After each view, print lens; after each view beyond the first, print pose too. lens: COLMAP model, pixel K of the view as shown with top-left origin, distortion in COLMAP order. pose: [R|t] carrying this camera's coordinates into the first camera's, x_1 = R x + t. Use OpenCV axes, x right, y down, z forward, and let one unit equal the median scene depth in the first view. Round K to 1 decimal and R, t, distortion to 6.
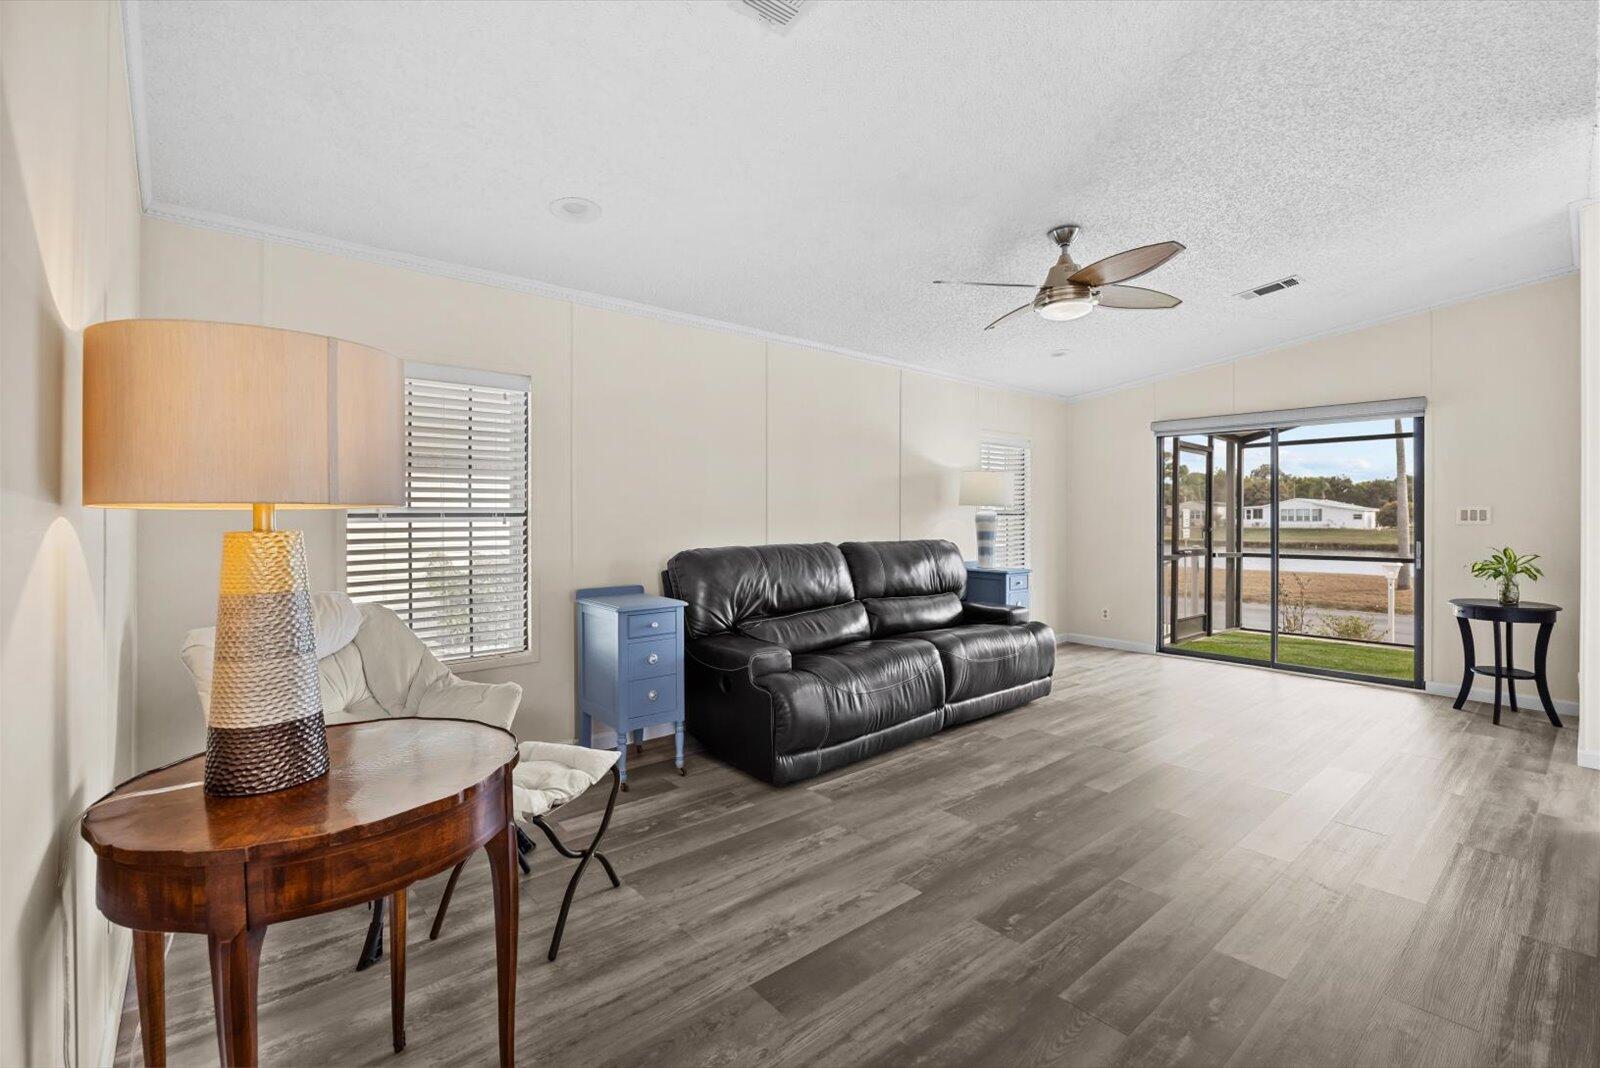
lens RADIAL K [[727.2, 0, 800.0], [0, 727.2, 534.0], [0, 0, 1]] dist [-0.030864, 0.008215]
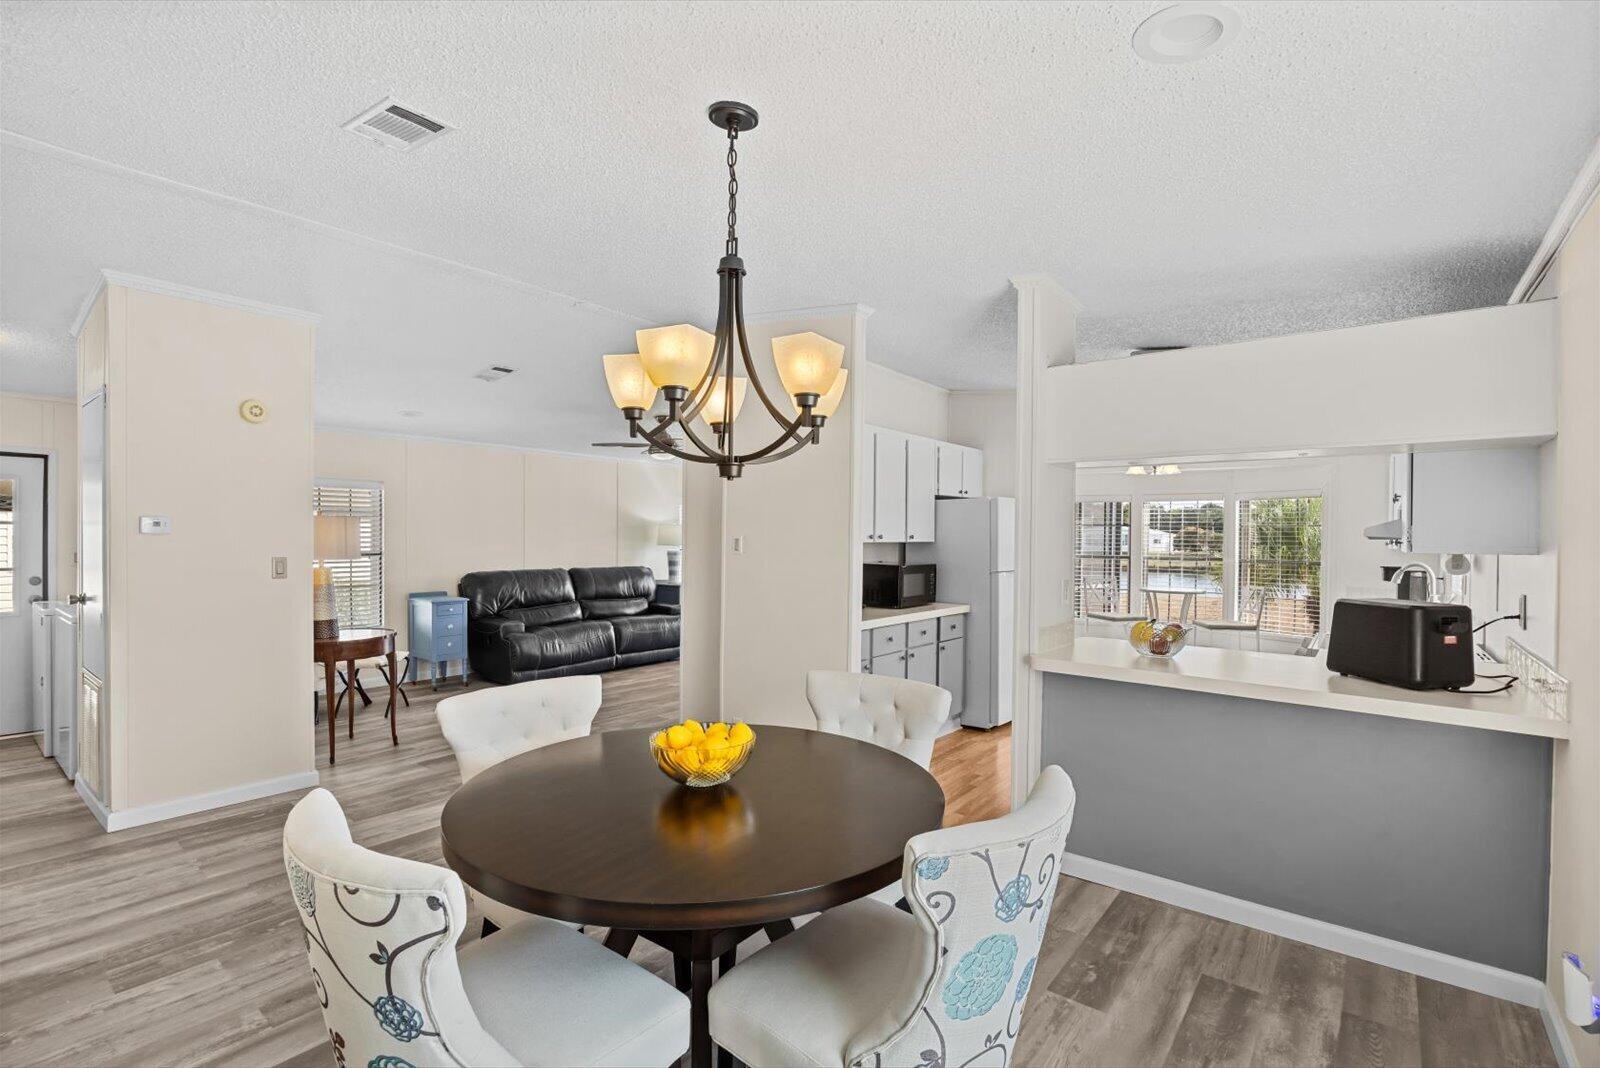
lens RADIAL K [[735.6, 0, 788.2], [0, 735.6, 556.8], [0, 0, 1]] dist [-0.001869, -0.000082]
pose [[0.977914, 0.016276, 0.208375, 0.232529], [-0.018860, 0.999768, 0.010419, -0.050531], [-0.208157, -0.014119, 0.977993, -0.969779]]
